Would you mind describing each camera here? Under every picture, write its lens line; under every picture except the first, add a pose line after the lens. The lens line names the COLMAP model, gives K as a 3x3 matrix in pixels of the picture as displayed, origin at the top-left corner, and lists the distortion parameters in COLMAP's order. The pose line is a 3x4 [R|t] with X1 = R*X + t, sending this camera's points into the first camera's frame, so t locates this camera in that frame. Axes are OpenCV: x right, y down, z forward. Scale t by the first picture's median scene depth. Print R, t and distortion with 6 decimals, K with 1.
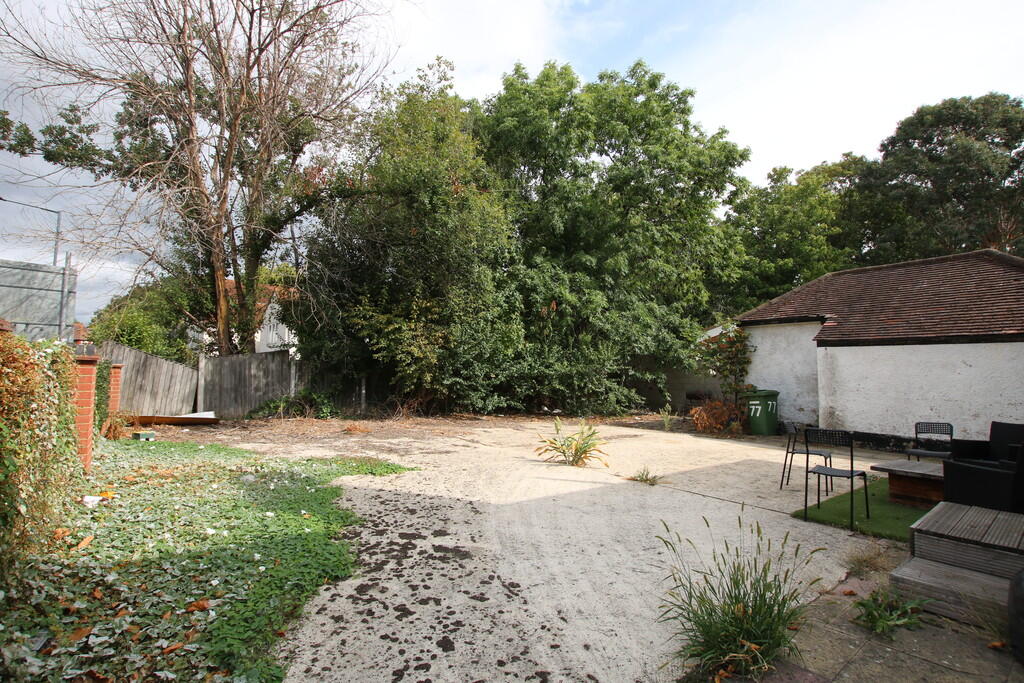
lens RADIAL K [[474.3, 0, 504.4], [0, 474.3, 342.2], [0, 0, 1]] dist [-0.035441, 0.004787]
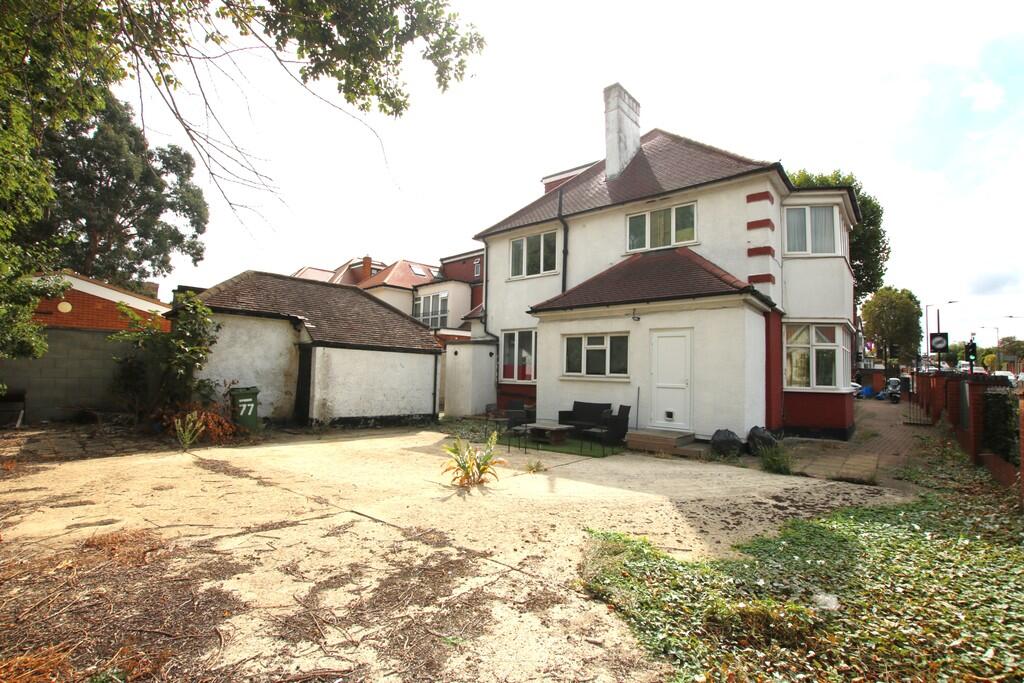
lens RADIAL K [[474.3, 0, 504.4], [0, 474.3, 342.2], [0, 0, 1]] dist [-0.035441, 0.004787]
pose [[-0.206392, 0.039321, 0.977679, -0.546036], [-0.095800, 0.993580, -0.060184, 0.025784], [-0.973768, -0.106083, -0.201299, 0.813821]]
